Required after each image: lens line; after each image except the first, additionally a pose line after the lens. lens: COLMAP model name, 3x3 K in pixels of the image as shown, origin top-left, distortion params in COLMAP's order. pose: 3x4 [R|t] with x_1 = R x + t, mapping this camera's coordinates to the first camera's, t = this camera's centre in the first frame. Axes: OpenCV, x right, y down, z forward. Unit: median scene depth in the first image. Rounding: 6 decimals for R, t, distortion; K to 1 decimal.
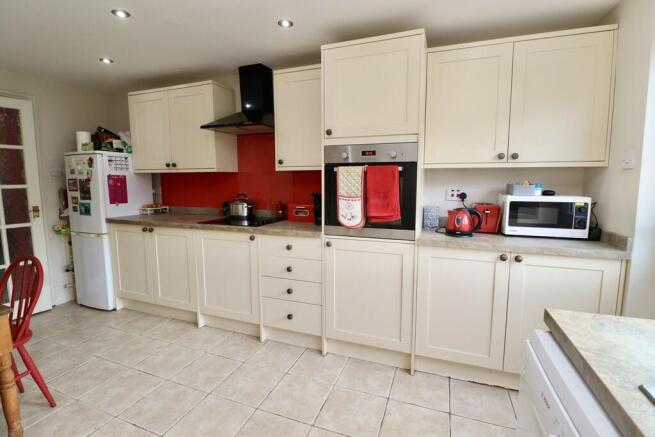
lens RADIAL K [[305.2, 0, 329.9], [0, 305.2, 214.4], [0, 0, 1]] dist [-0.008450, -0.000461]
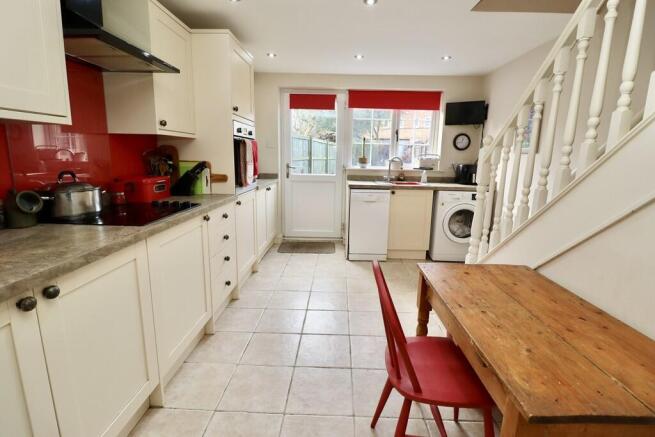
lens RADIAL K [[305.2, 0, 329.9], [0, 305.2, 214.4], [0, 0, 1]] dist [-0.008450, -0.000461]
pose [[-0.326971, -0.193174, 0.925080, -0.955721], [0.083664, 0.969125, 0.231943, -0.083696], [-0.941324, 0.153234, -0.300714, 0.784411]]
